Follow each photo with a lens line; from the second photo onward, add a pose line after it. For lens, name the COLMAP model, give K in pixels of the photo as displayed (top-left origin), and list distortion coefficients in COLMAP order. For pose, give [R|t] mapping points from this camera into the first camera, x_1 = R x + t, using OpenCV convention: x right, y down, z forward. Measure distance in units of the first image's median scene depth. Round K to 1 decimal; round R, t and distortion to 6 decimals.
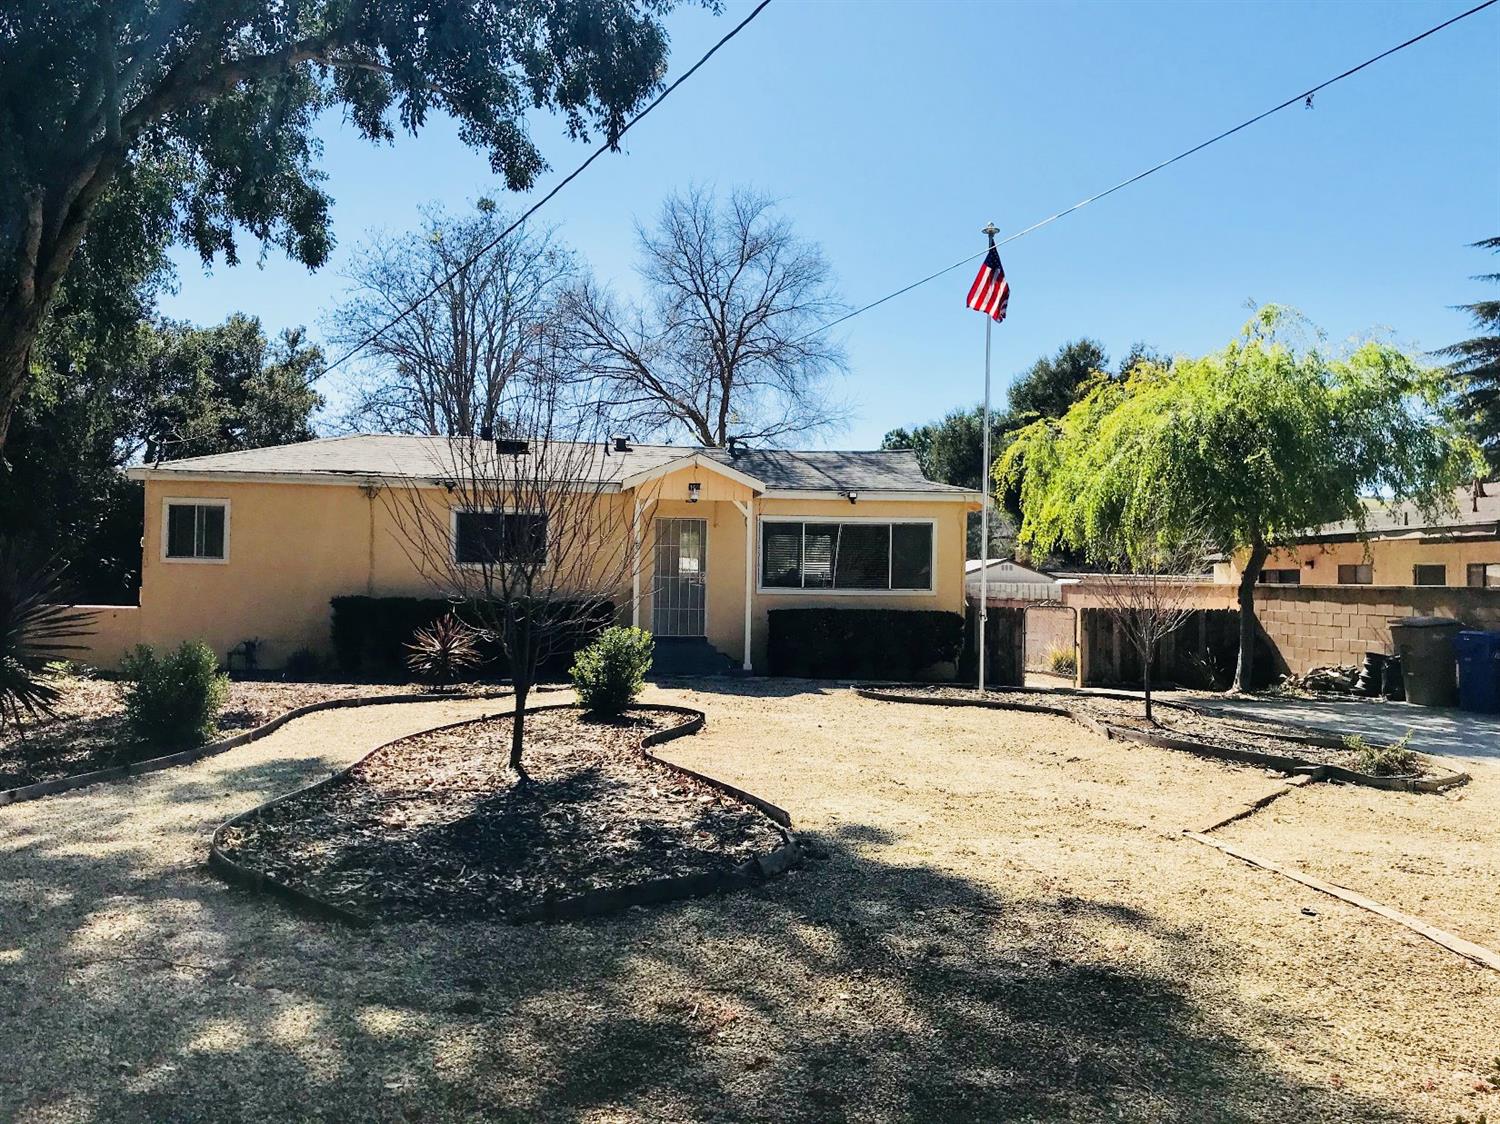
lens RADIAL K [[1225.5, 0, 761.3], [0, 1225.5, 570.3], [0, 0, 1]] dist [0.046635, -0.056359]
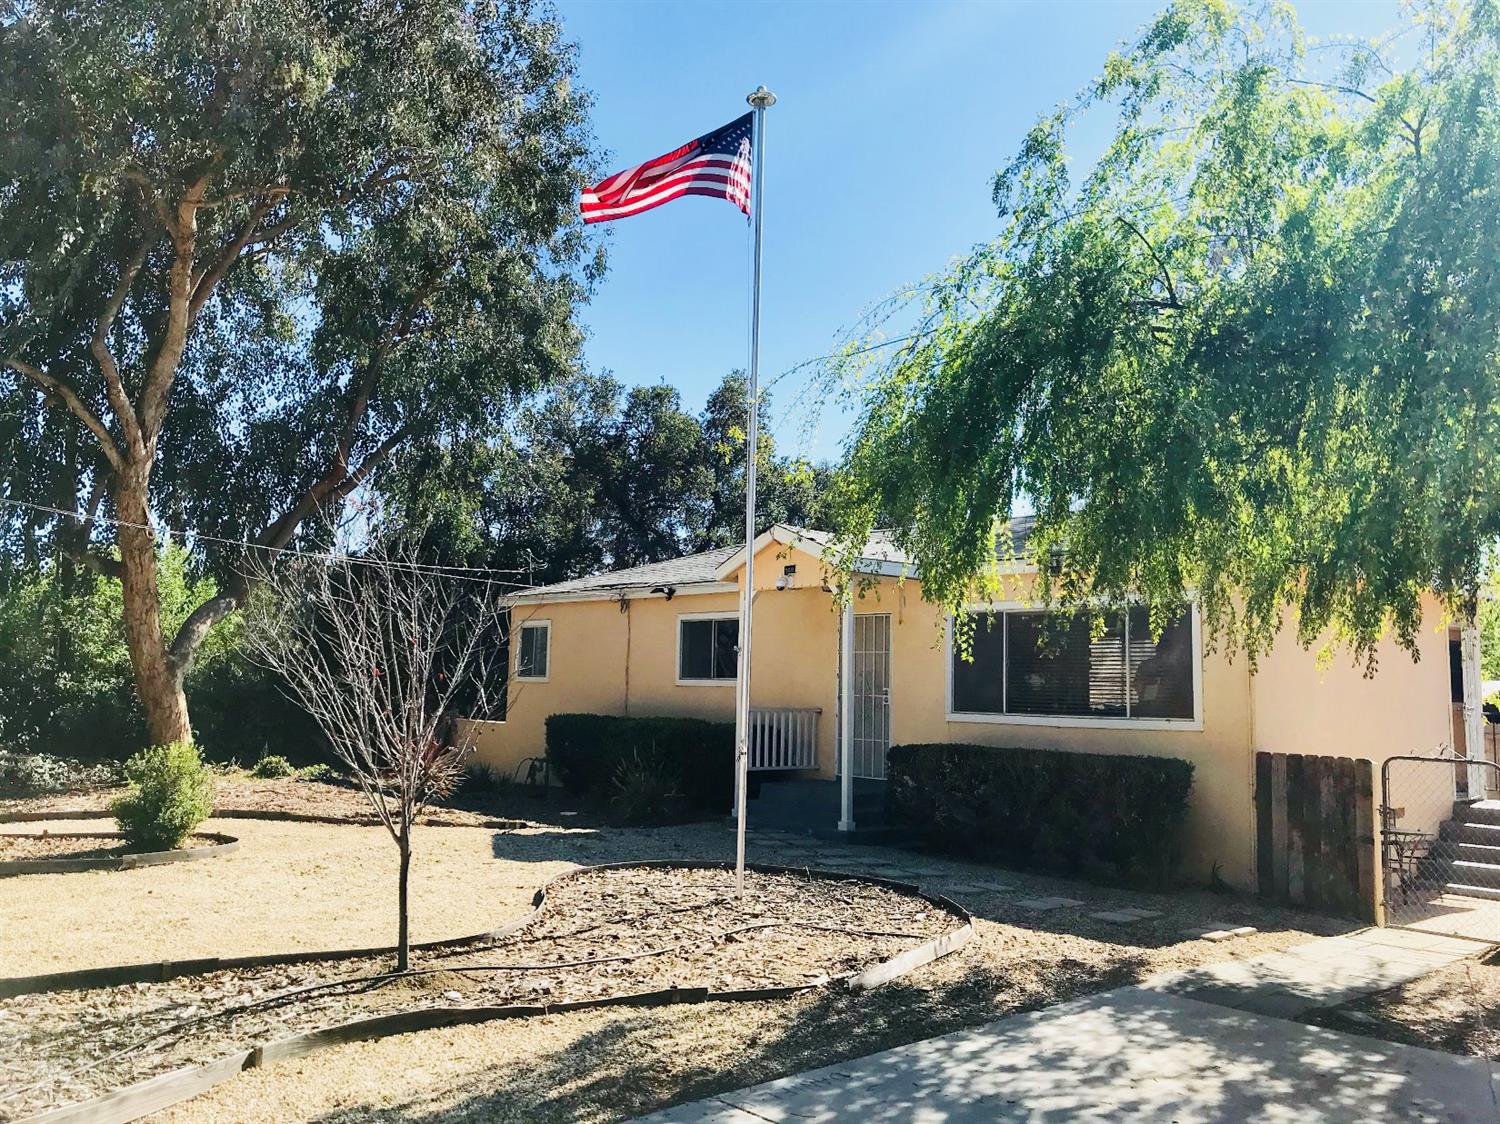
lens RADIAL K [[1225.5, 0, 756.2], [0, 1225.5, 559.8], [0, 0, 1]] dist [0.046635, -0.056359]
pose [[0.575118, -0.091321, -0.812957, 0.511813], [-0.007053, 0.993159, -0.116553, 0.011150], [0.818040, 0.072766, 0.570540, 0.540610]]
